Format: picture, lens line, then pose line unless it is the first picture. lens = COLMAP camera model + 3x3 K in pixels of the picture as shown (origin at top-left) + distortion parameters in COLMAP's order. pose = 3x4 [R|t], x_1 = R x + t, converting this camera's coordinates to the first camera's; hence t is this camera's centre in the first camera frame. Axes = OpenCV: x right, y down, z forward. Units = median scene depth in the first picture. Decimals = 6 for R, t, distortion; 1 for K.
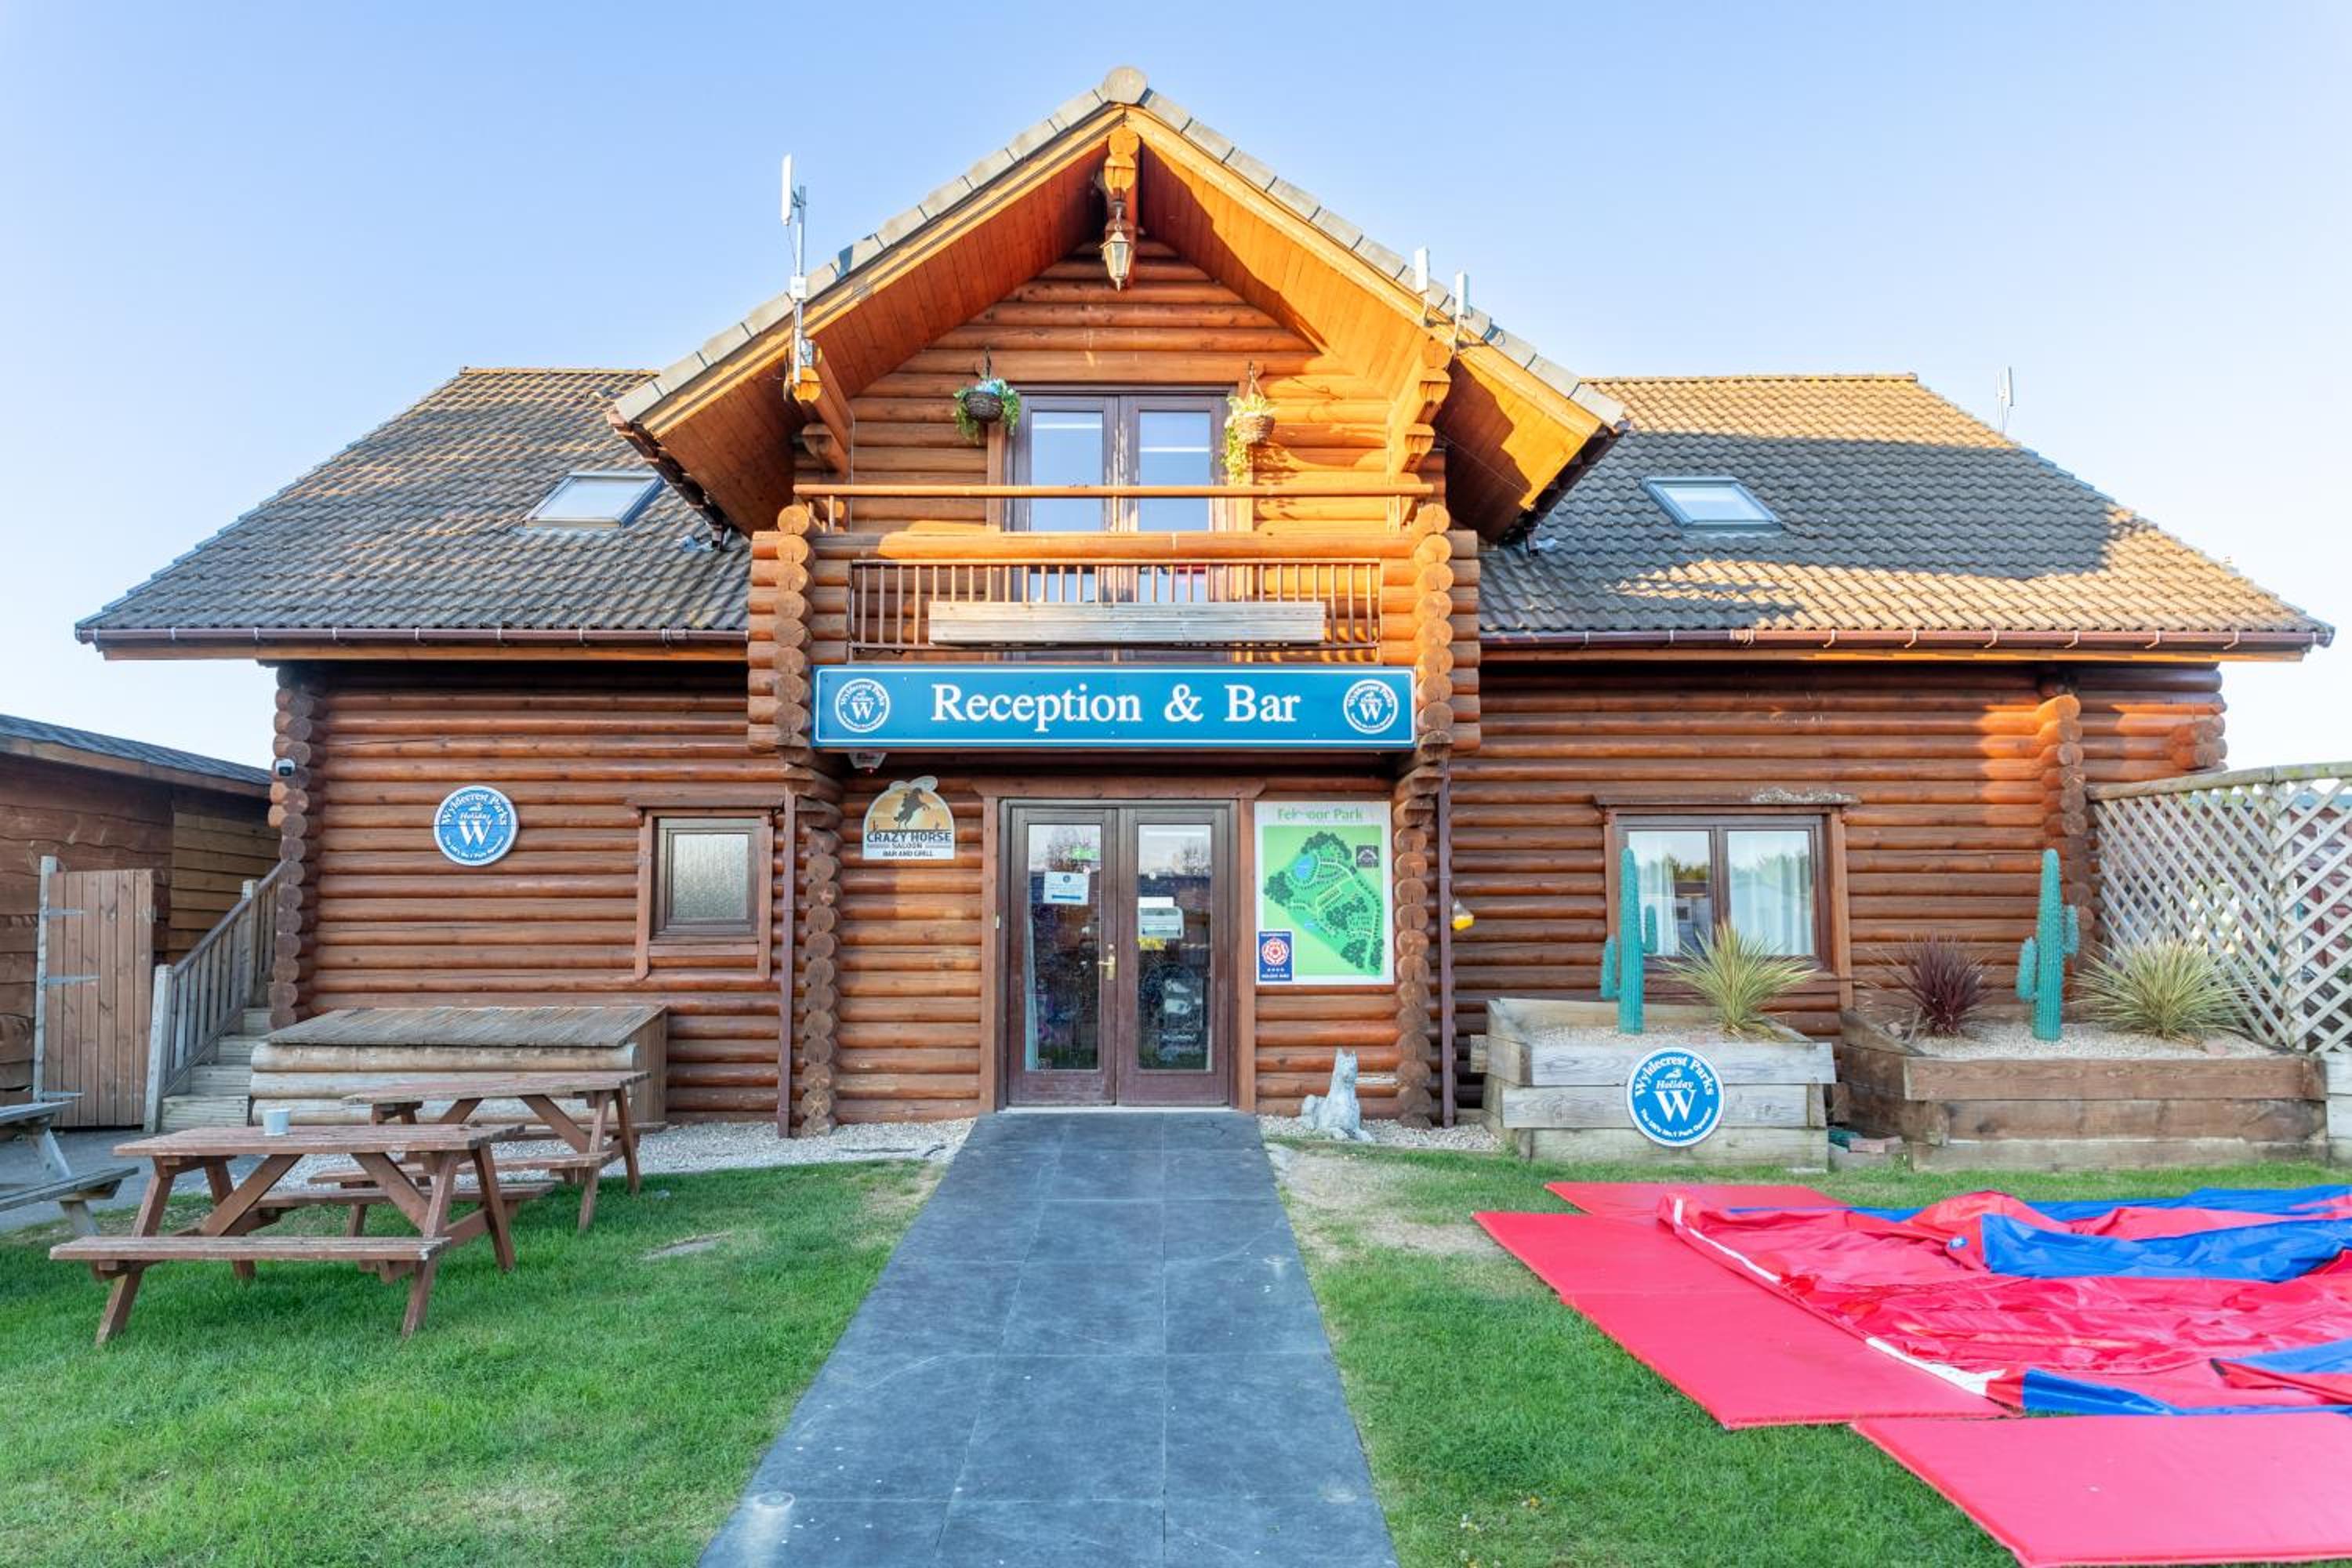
lens RADIAL K [[1693.0, 0, 1176.0], [0, 1693.0, 784.0], [0, 0, 1]] dist [0.001836, 0.000187]
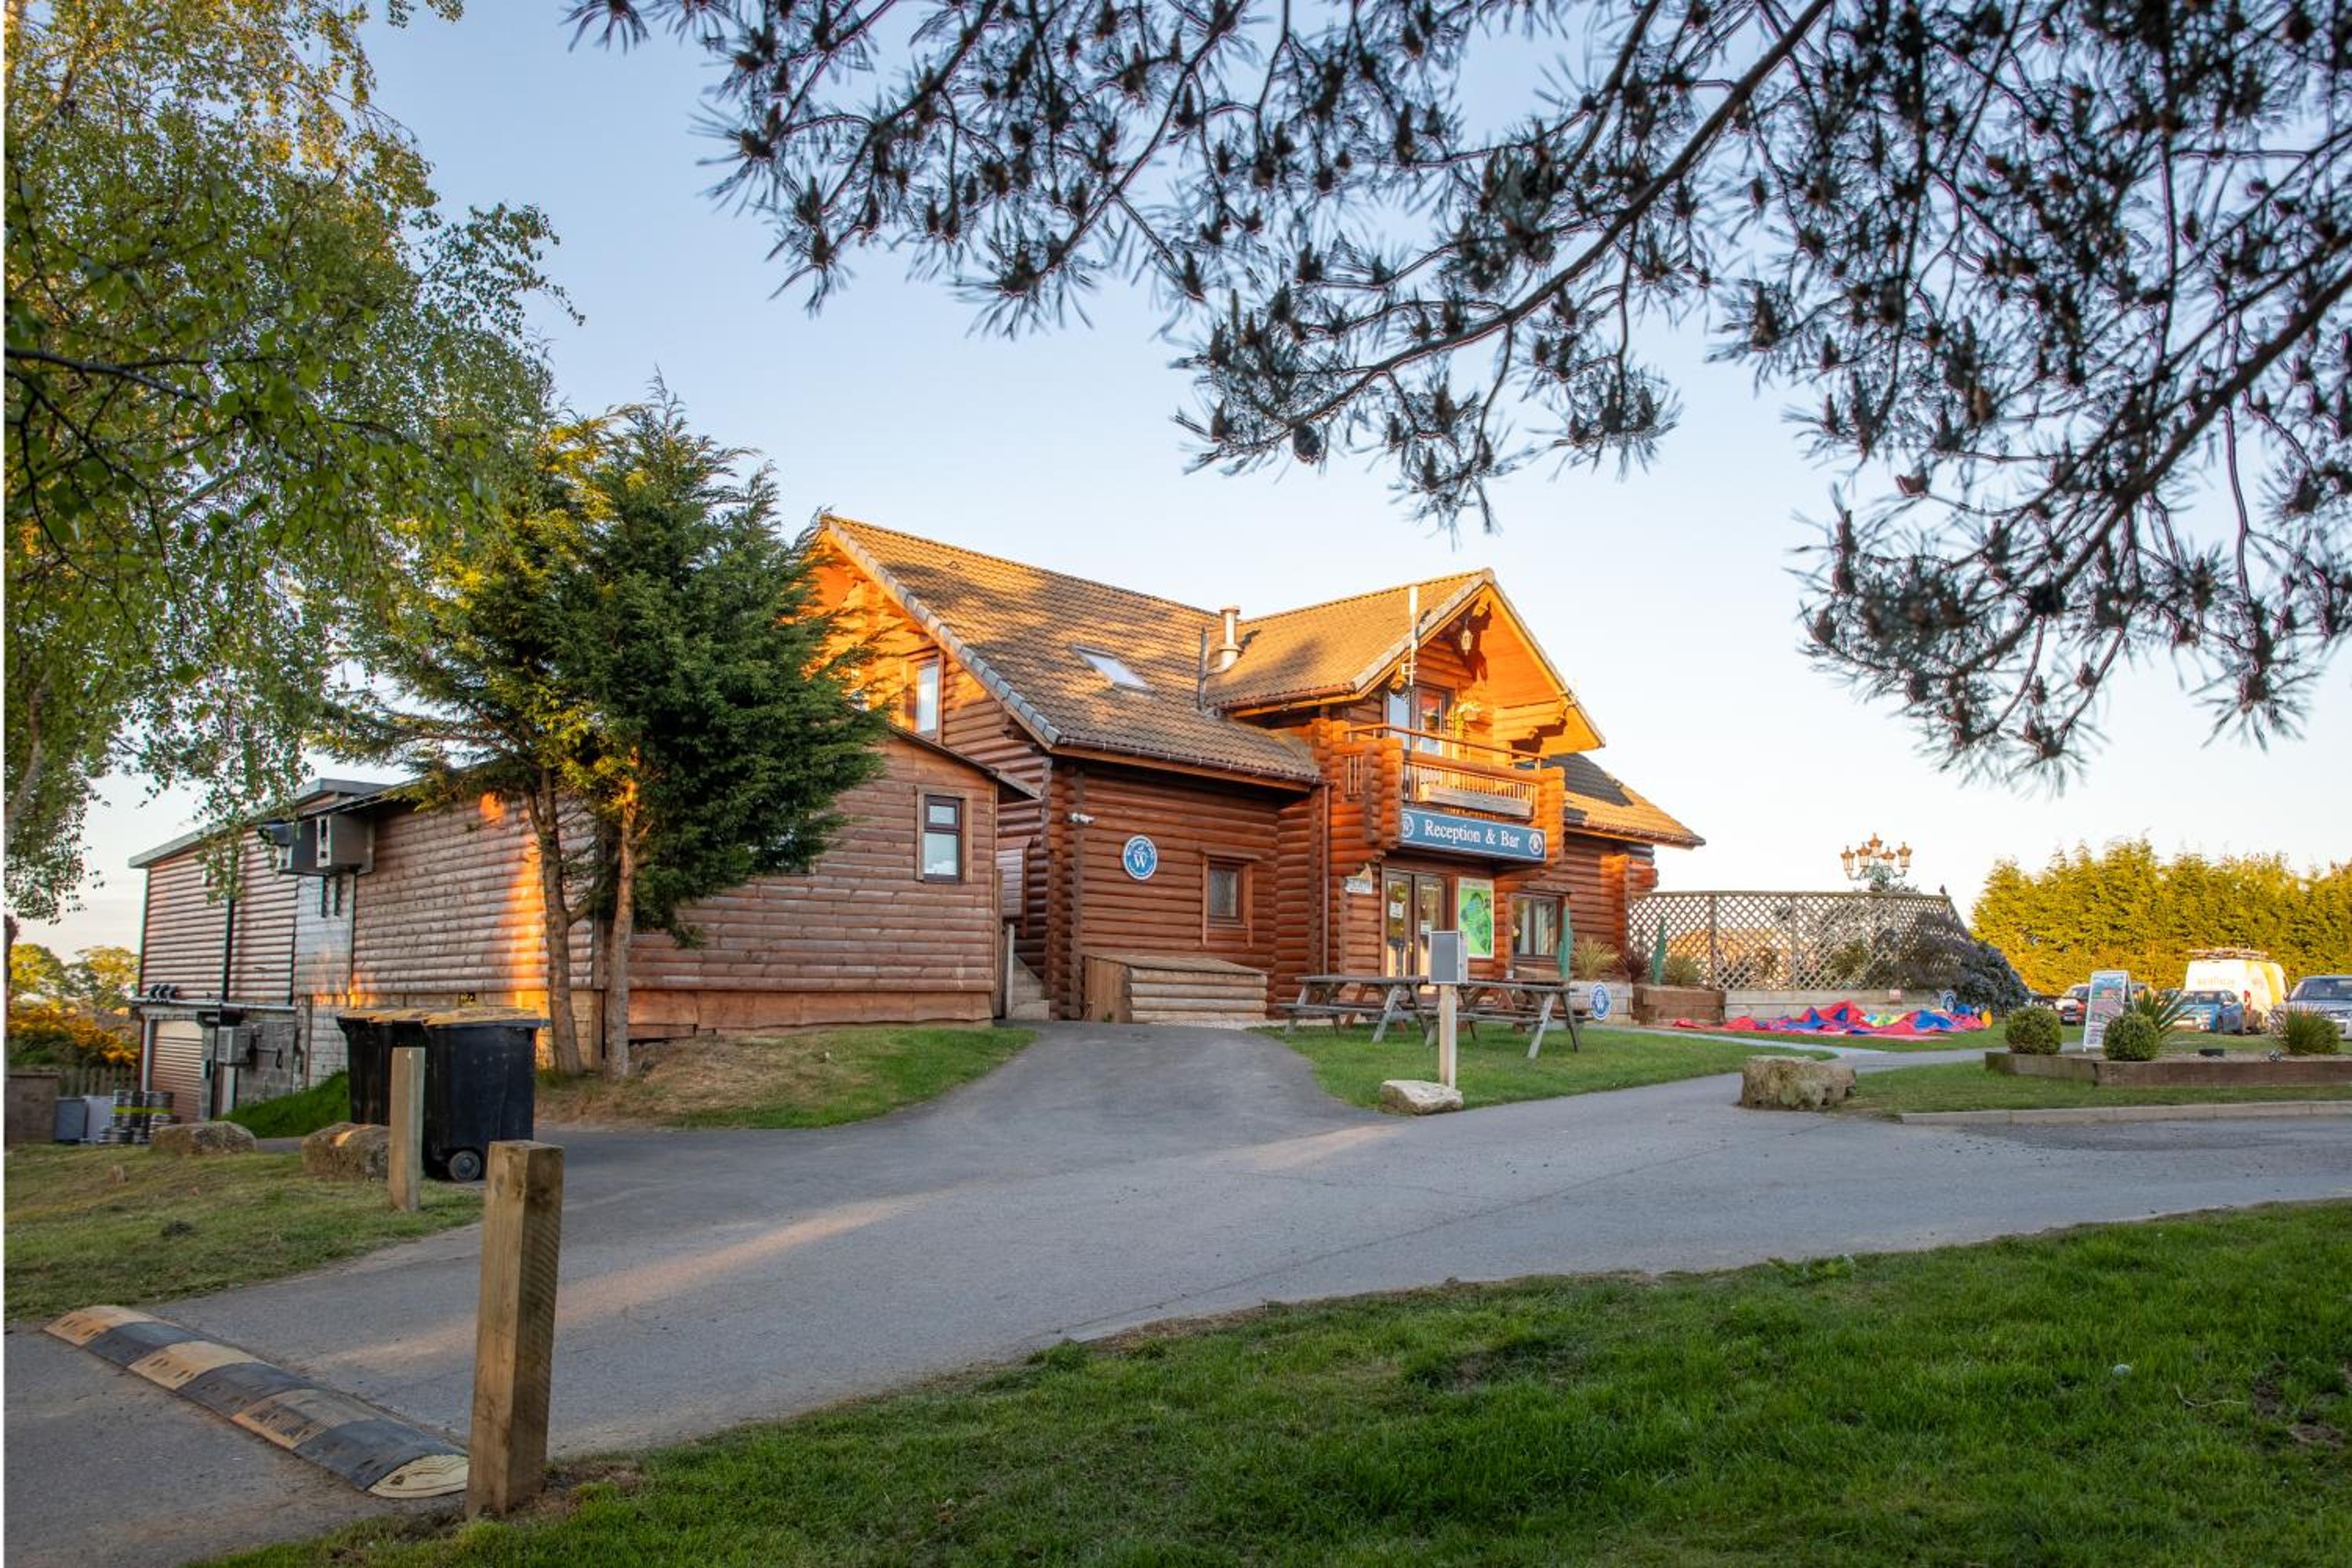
lens RADIAL K [[1693.0, 0, 1176.0], [0, 1693.0, 784.0], [0, 0, 1]] dist [0.001836, 0.000187]
pose [[0.706426, 0.102855, 0.700274, -1.836516], [-0.091399, 0.994357, -0.053848, 0.044131], [-0.701861, -0.025964, 0.711840, -0.353647]]
